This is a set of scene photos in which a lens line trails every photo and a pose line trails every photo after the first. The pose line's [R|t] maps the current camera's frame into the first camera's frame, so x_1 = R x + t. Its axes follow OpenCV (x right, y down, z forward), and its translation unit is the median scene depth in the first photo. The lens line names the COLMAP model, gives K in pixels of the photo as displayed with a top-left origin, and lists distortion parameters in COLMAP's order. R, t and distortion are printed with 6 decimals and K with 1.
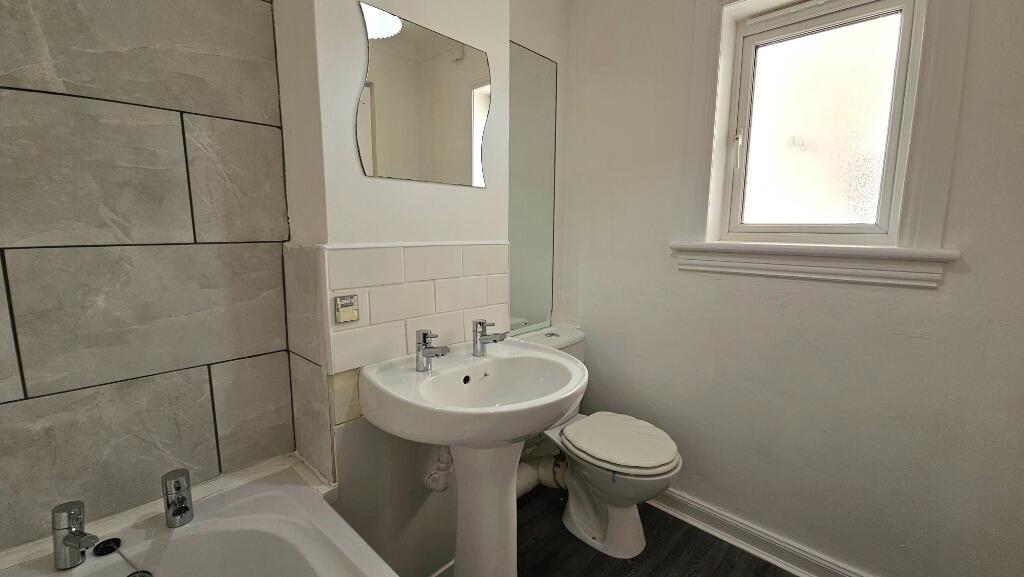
lens RADIAL K [[431.8, 0, 534.8], [0, 431.8, 283.7], [0, 0, 1]] dist [0.011730, -0.000829]
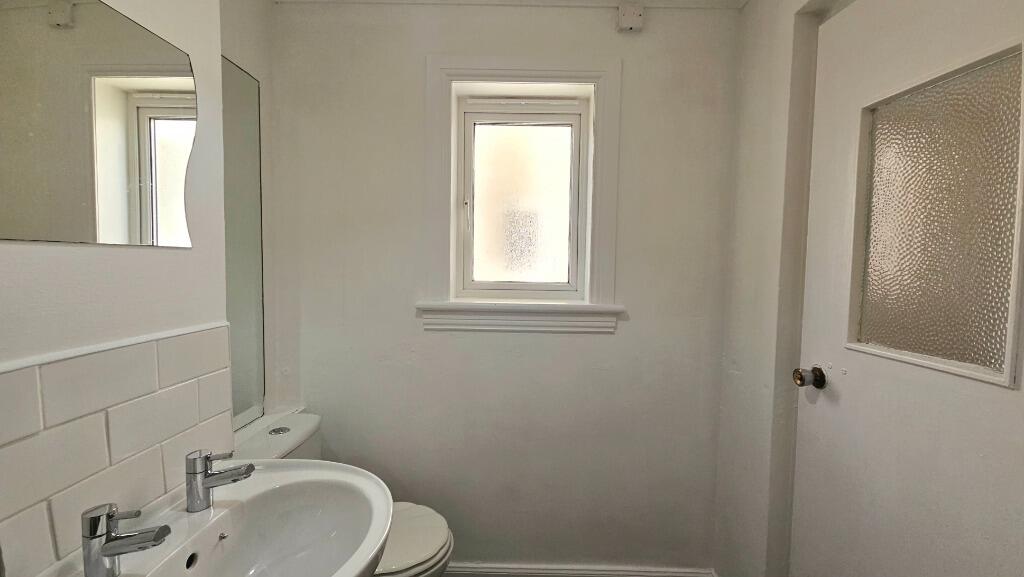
lens RADIAL K [[431.8, 0, 534.8], [0, 431.8, 283.7], [0, 0, 1]] dist [0.011730, -0.000829]
pose [[0.747067, -0.020420, 0.664435, -0.156996], [0.068772, 0.996539, -0.046698, -0.092031], [-0.661181, 0.080582, 0.745886, 0.128335]]
